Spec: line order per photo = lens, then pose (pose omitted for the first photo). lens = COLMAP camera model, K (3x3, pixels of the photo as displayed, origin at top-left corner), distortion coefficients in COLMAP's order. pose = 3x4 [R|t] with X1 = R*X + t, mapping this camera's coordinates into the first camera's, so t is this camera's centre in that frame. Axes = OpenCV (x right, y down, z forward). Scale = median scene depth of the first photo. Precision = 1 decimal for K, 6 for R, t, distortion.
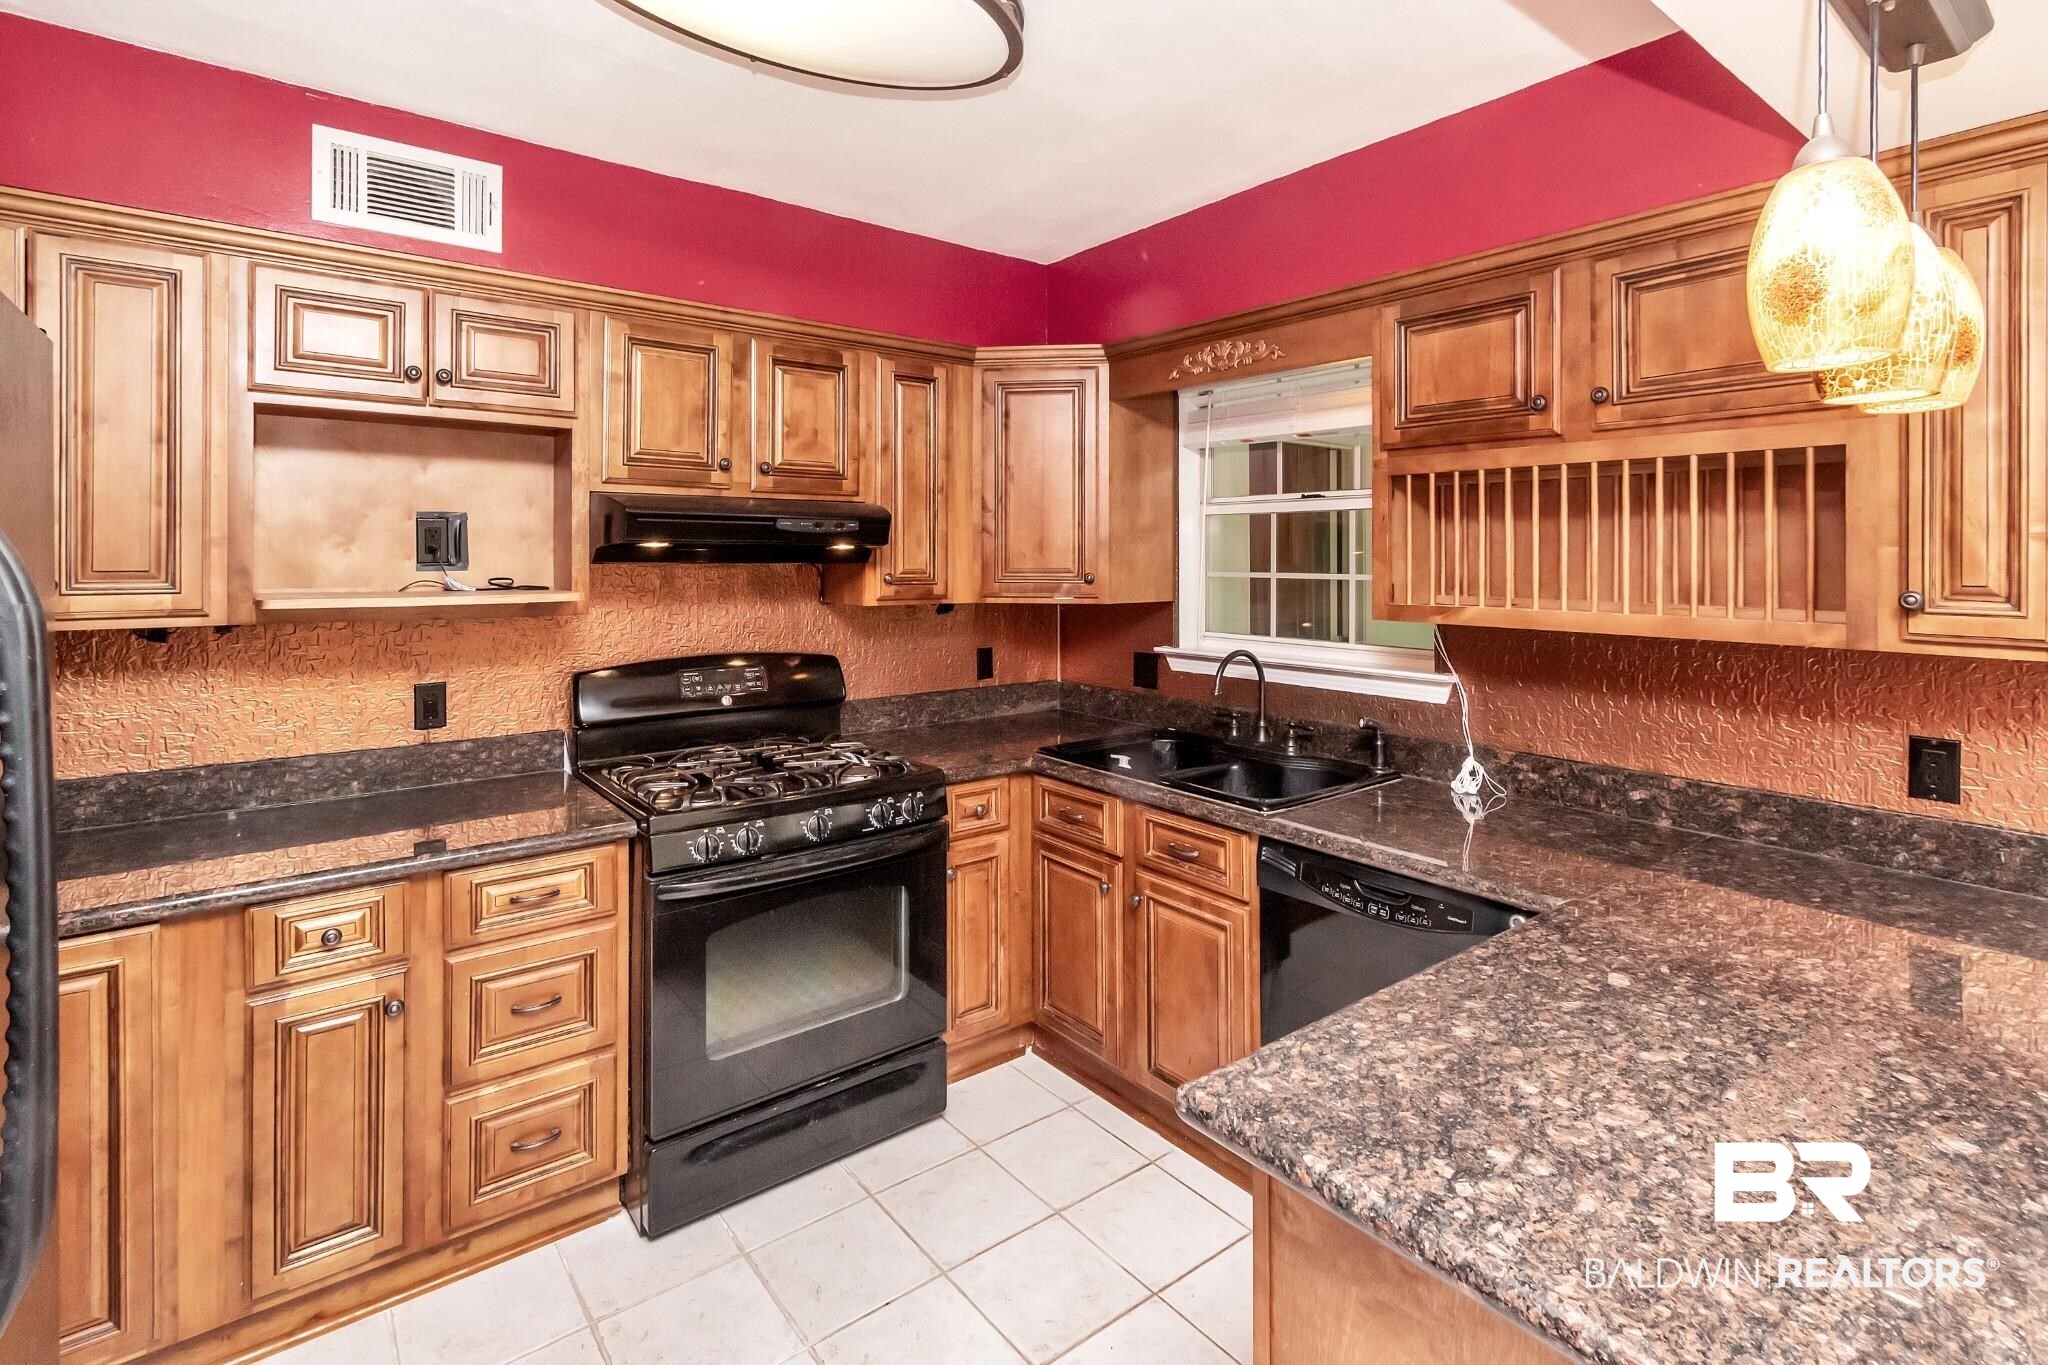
lens RADIAL K [[972.5, 0, 1018.0], [0, 972.5, 553.5], [0, 0, 1]] dist [0.001427, -0.000828]
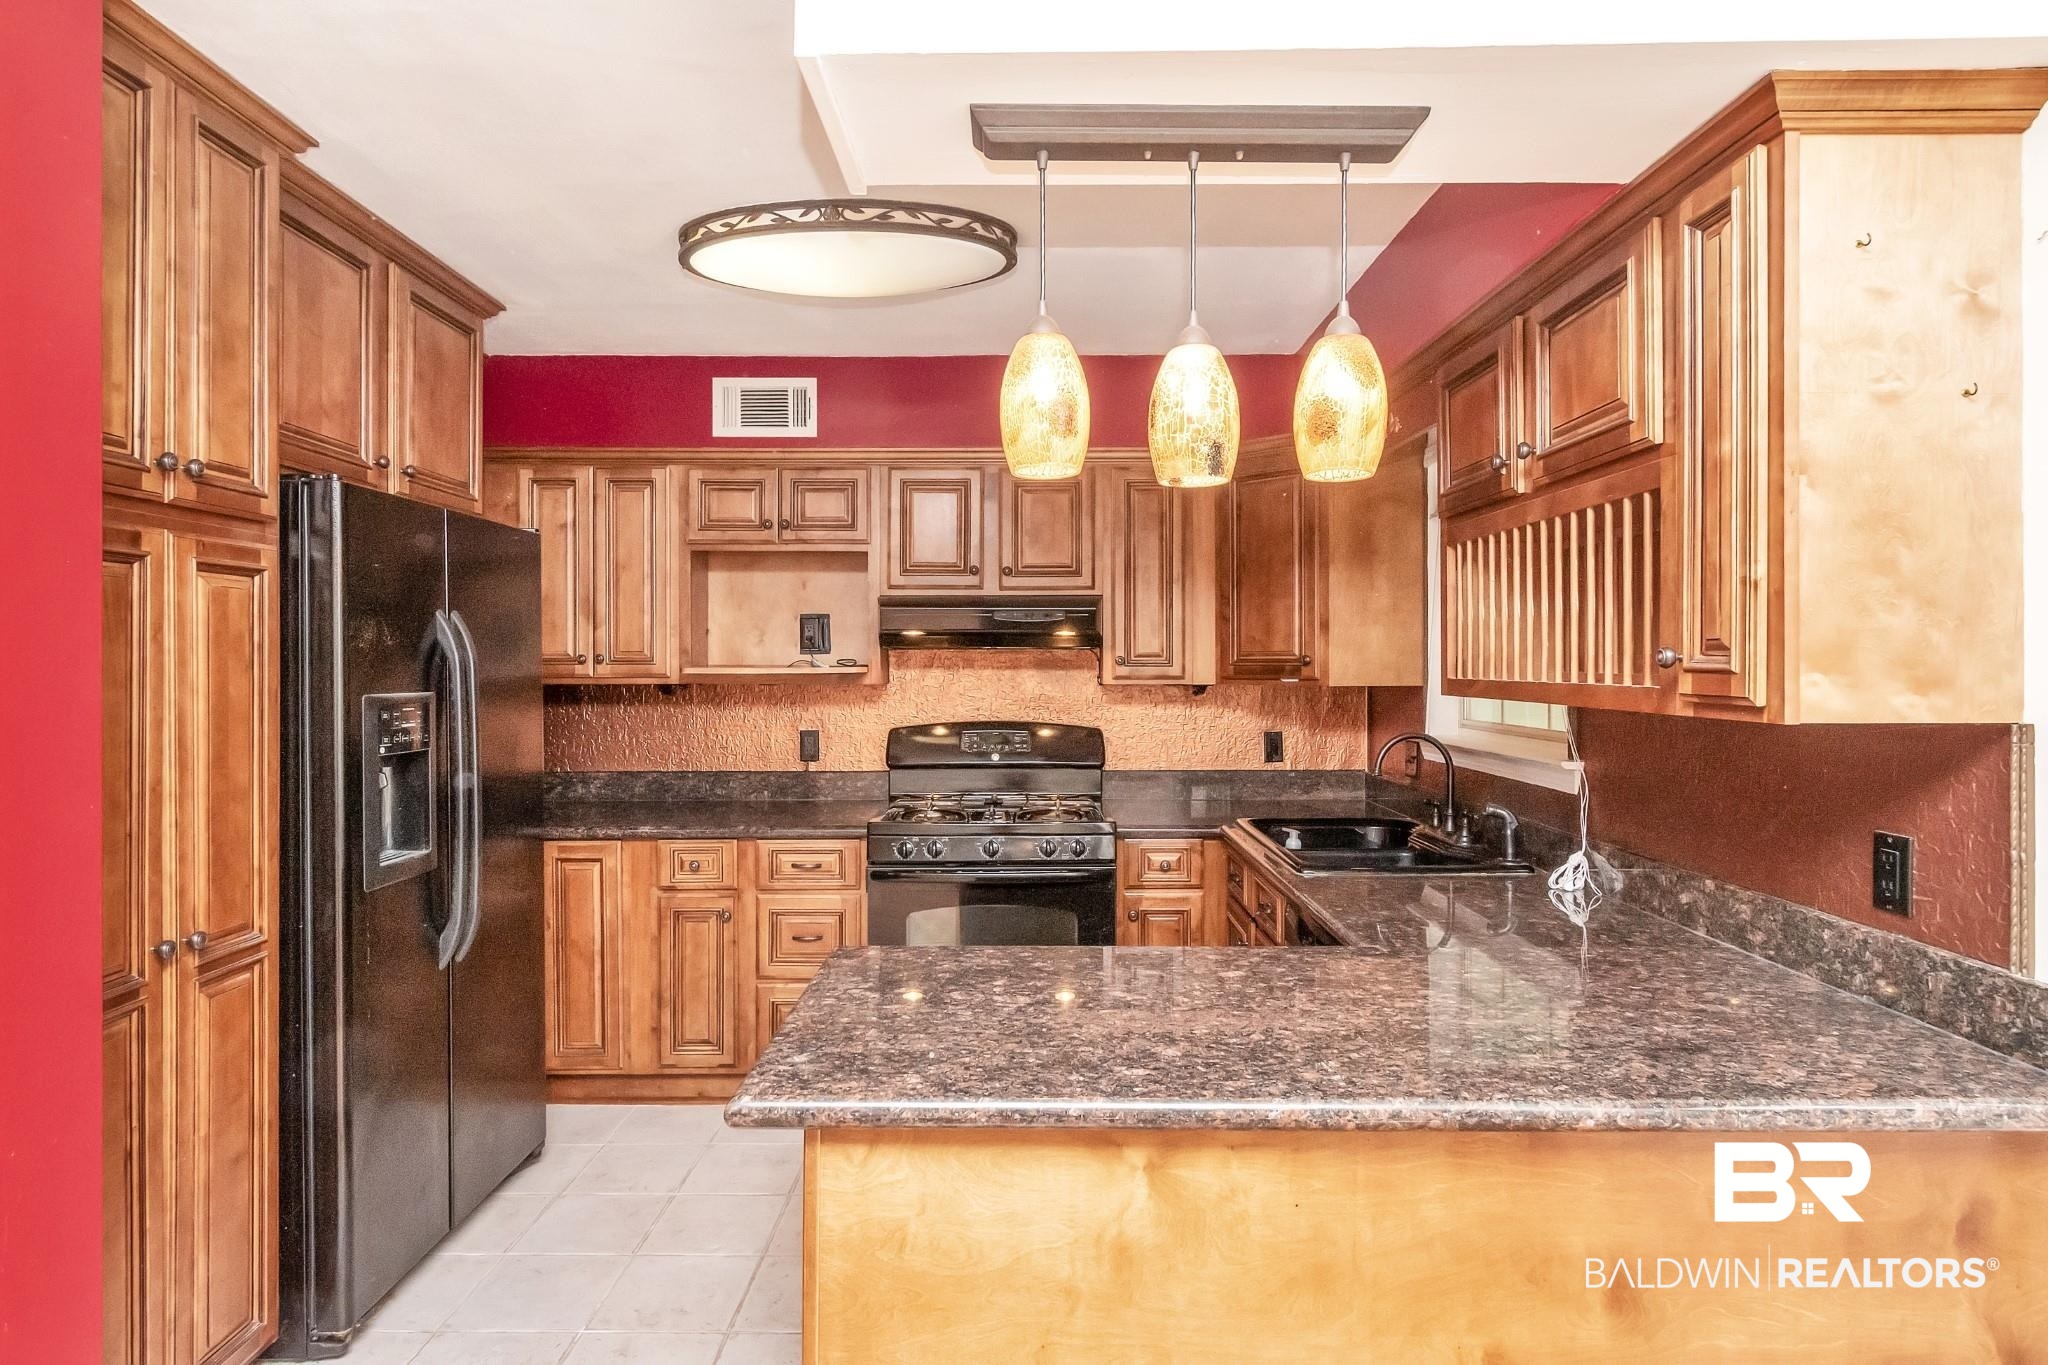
lens RADIAL K [[1105.7, 0, 1020.5], [0, 1105.7, 662.7], [0, 0, 1]] dist [0.000203, 0.000309]
pose [[0.786405, -0.003190, -0.617703, 0.811176], [0.004368, 0.999990, 0.000396, 0.037994], [0.617695, -0.003010, 0.786412, -0.139943]]
